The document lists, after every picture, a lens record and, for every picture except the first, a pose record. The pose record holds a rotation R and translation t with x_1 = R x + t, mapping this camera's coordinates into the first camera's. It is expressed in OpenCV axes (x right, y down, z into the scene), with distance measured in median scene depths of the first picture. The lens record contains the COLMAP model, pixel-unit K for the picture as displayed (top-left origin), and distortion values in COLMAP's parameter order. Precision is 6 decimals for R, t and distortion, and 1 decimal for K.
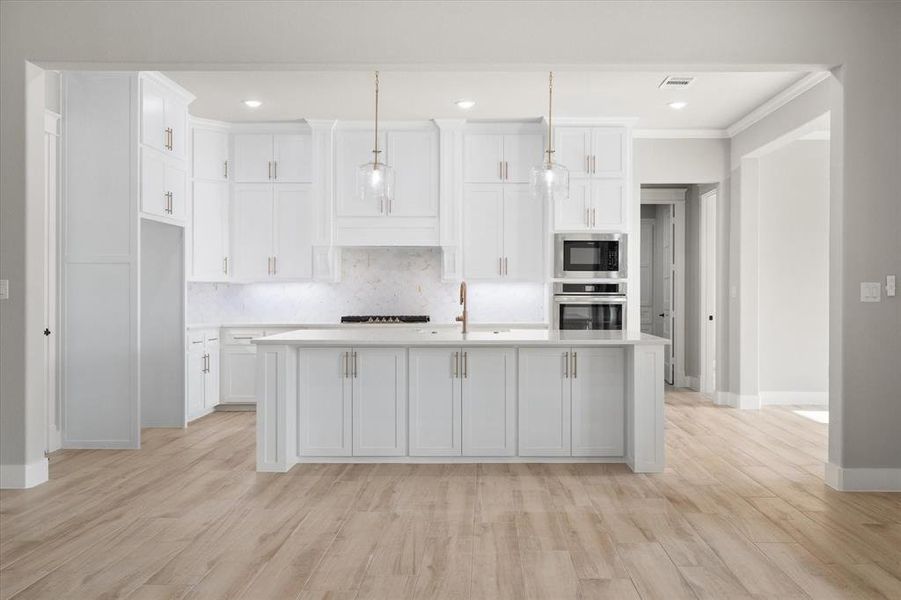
lens RADIAL K [[818.8, 0, 457.3], [0, 818.8, 299.5], [0, 0, 1]] dist [0.010687, 0.001527]
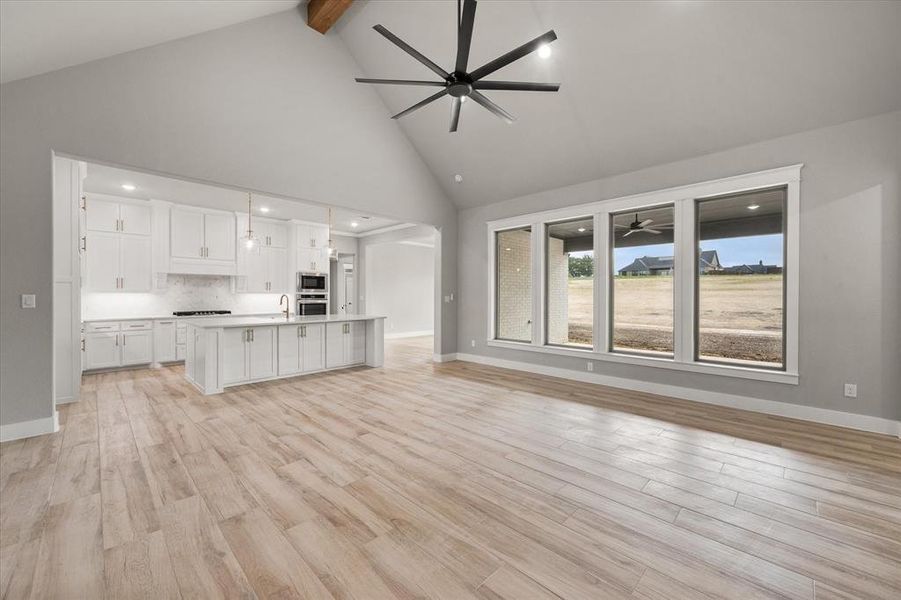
lens RADIAL K [[367.8, 0, 453.7], [0, 367.8, 296.7], [0, 0, 1]] dist [-0.001254, -0.000004]
pose [[0.684666, -0.000522, 0.728857, -0.320439], [0.004104, 0.999987, -0.003139, -0.008575], [-0.728846, 0.005140, 0.684659, 0.001773]]
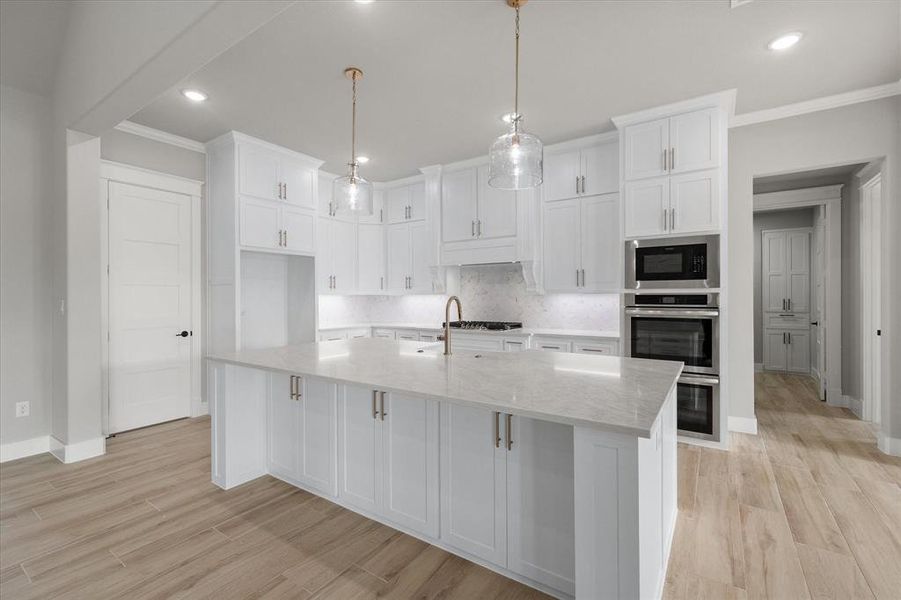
lens RADIAL K [[394.6, 0, 443.3], [0, 394.6, 297.2], [0, 0, 1]] dist [0.001392, -0.000720]
pose [[0.835909, -0.003600, -0.548856, 0.191620], [0.002169, 0.999992, -0.003255, -0.015629], [0.548863, 0.001530, 0.835911, 0.508887]]
